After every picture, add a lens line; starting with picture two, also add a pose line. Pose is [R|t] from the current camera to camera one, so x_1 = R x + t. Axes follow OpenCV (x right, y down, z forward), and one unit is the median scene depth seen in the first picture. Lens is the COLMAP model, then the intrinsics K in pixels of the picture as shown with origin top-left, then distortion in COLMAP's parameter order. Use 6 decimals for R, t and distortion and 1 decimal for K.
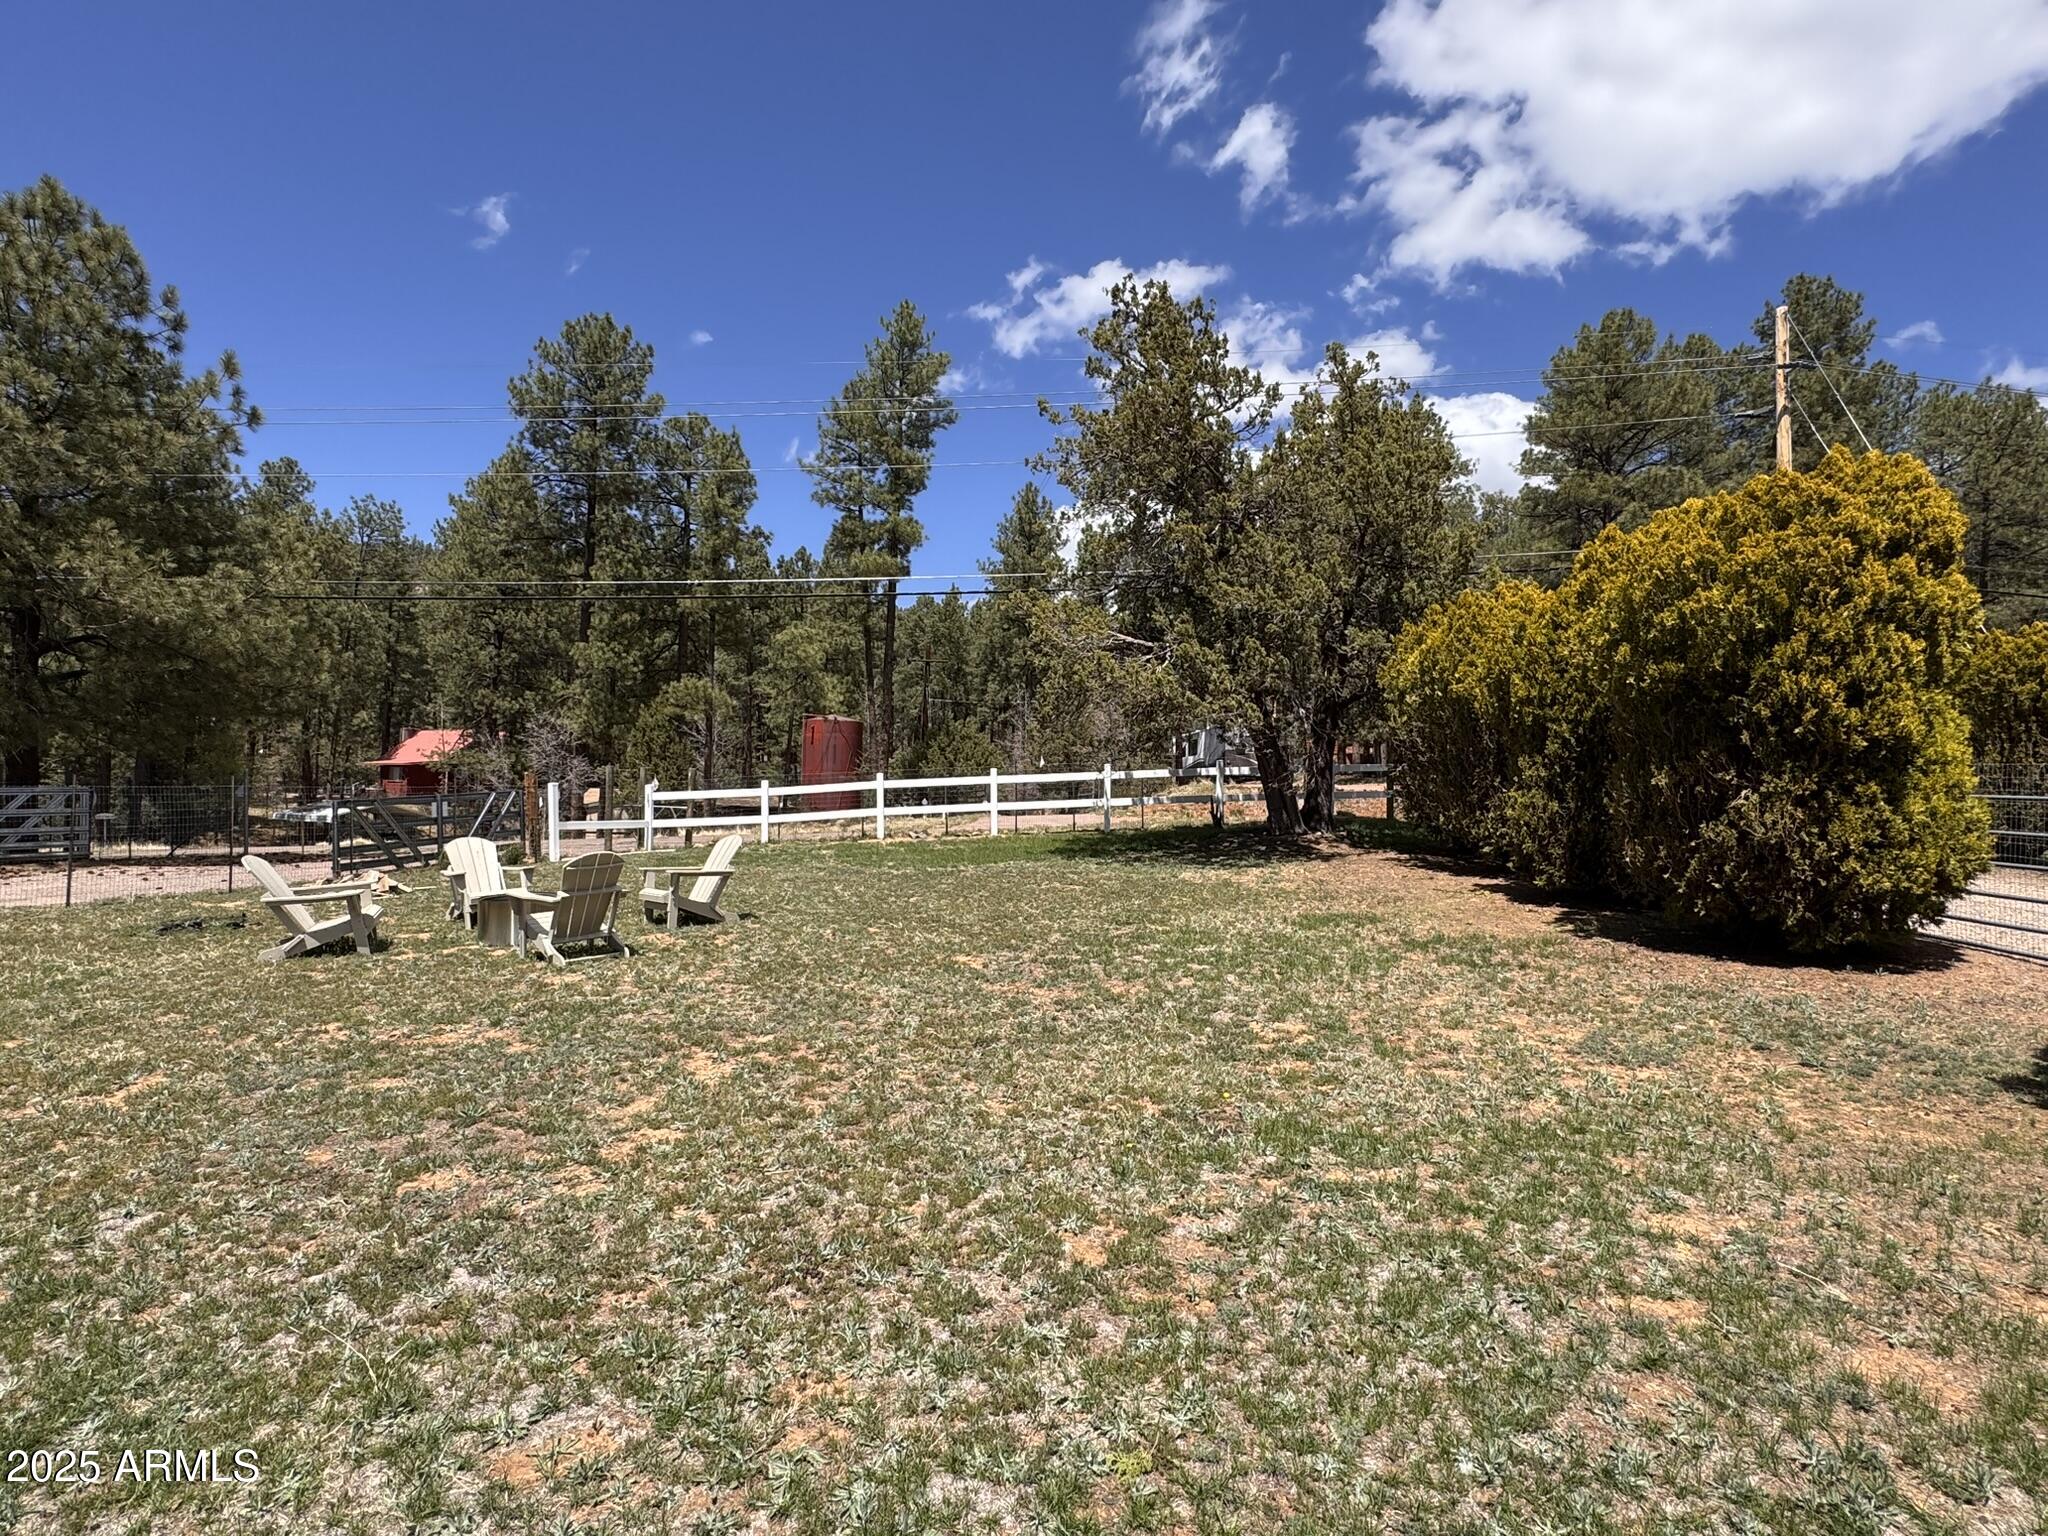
lens RADIAL K [[1053.3, 0, 1016.5], [0, 1053.3, 785.7], [0, 0, 1]] dist [-0.011983, -0.000995]
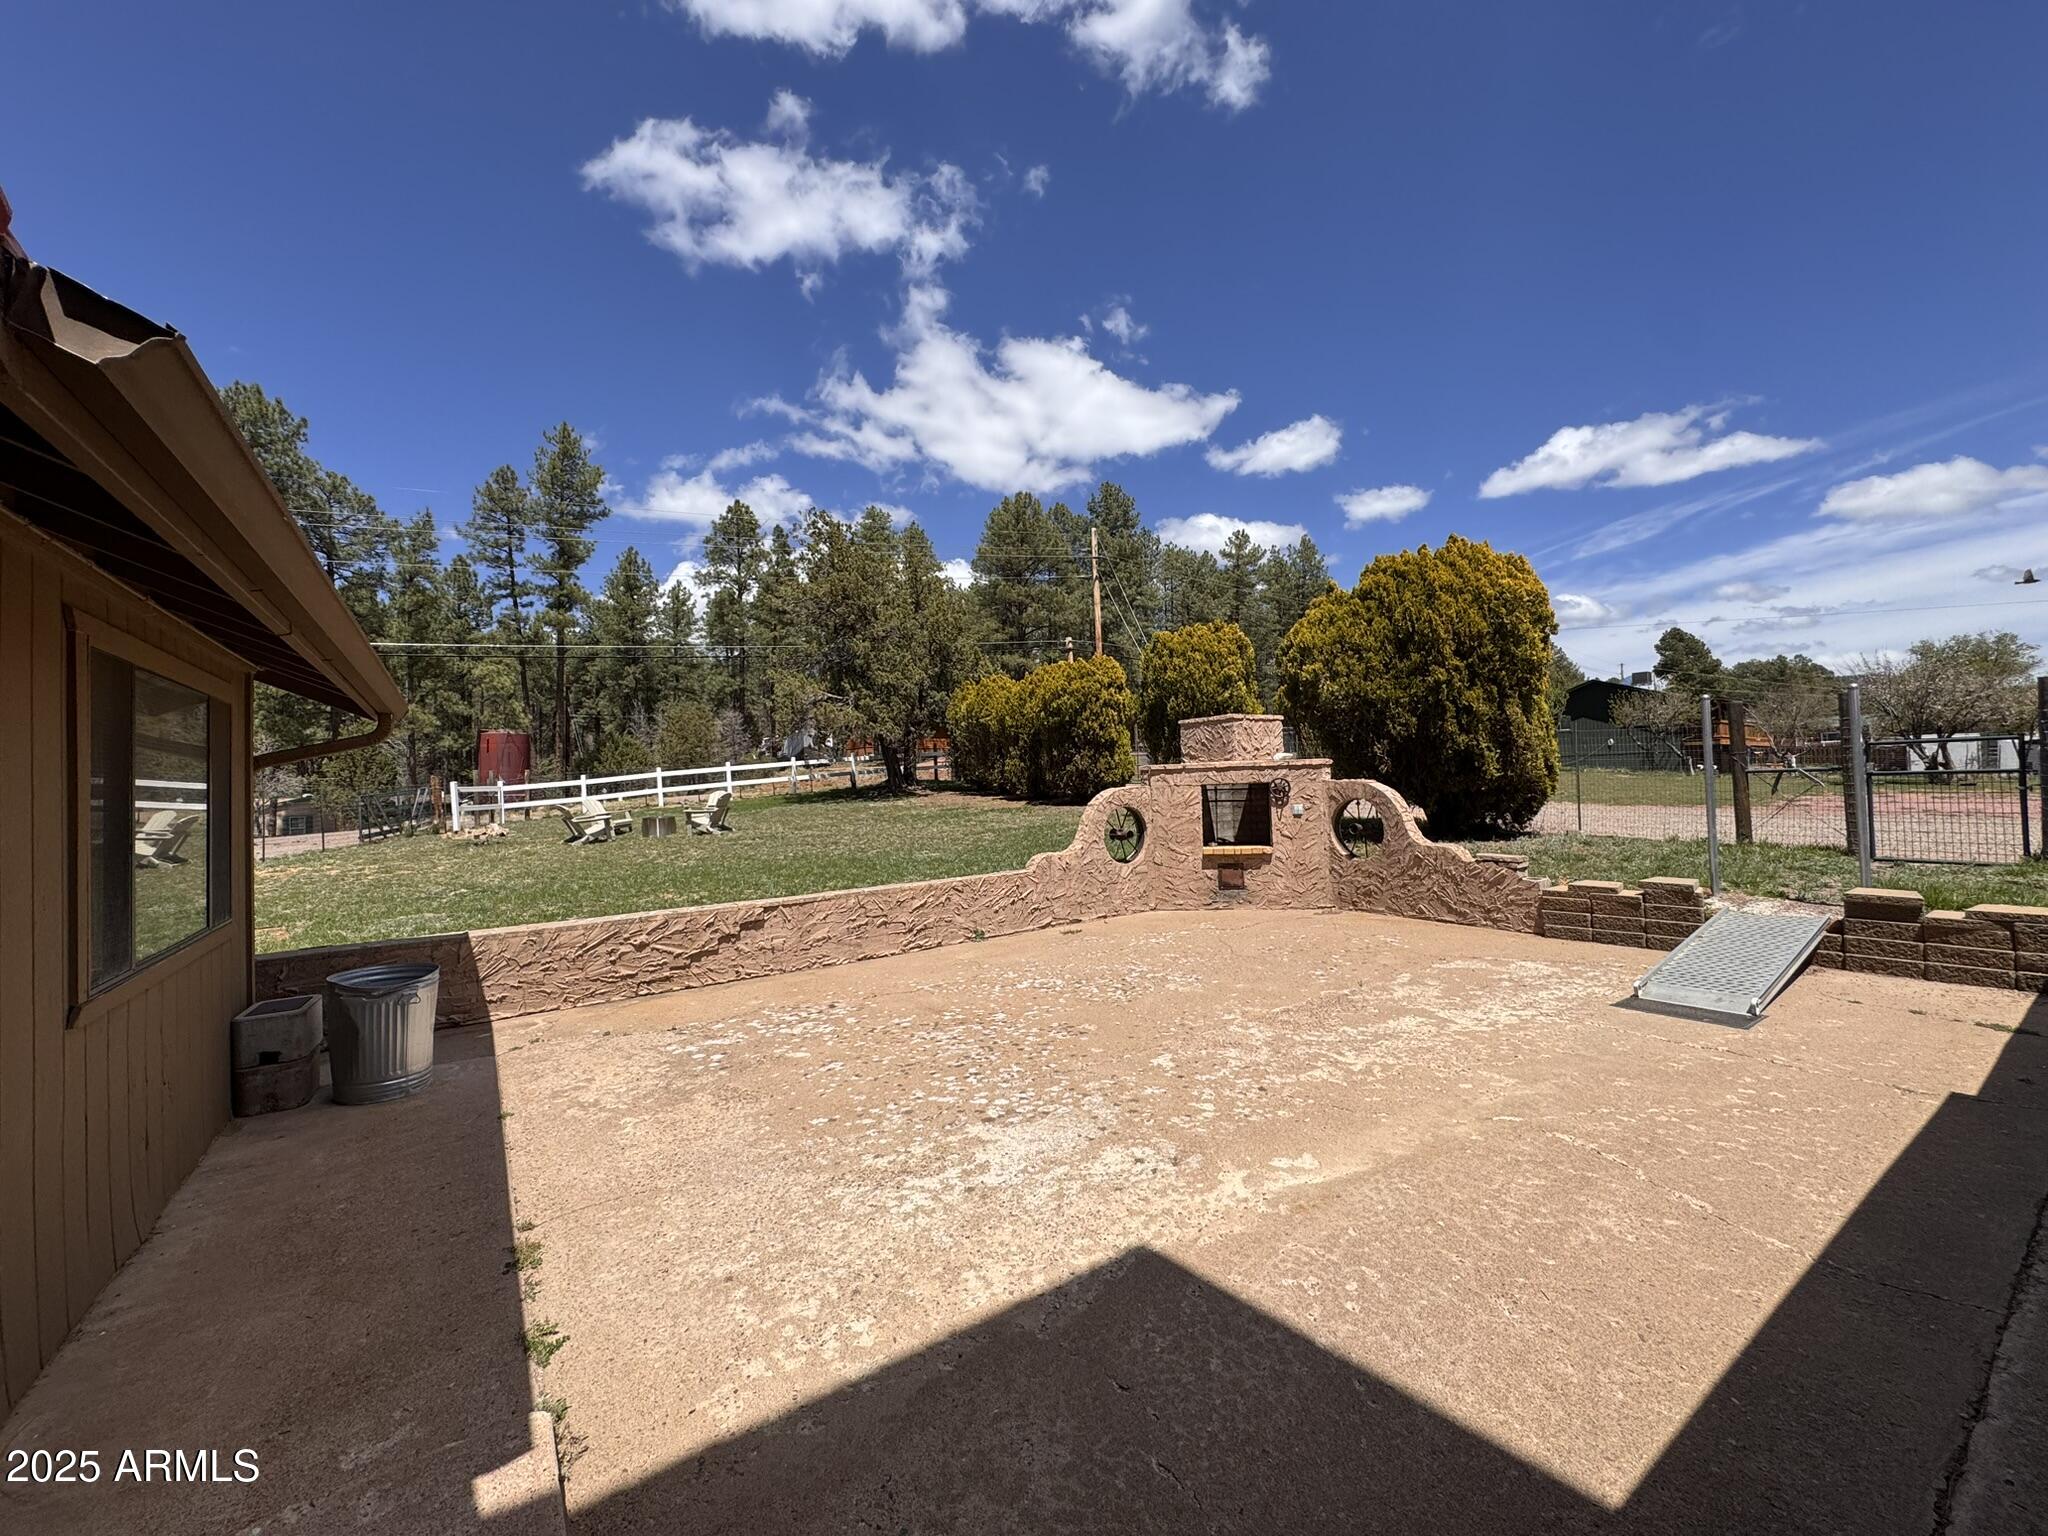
lens RADIAL K [[821.6, 0, 1026.0], [0, 821.6, 763.2], [0, 0, 1]] dist [-0.000867, -0.000054]
pose [[0.867619, -0.041313, 0.495510, -0.416801], [0.046242, 0.998928, 0.002318, 0.008606], [-0.495074, 0.020902, 0.868599, -0.668565]]
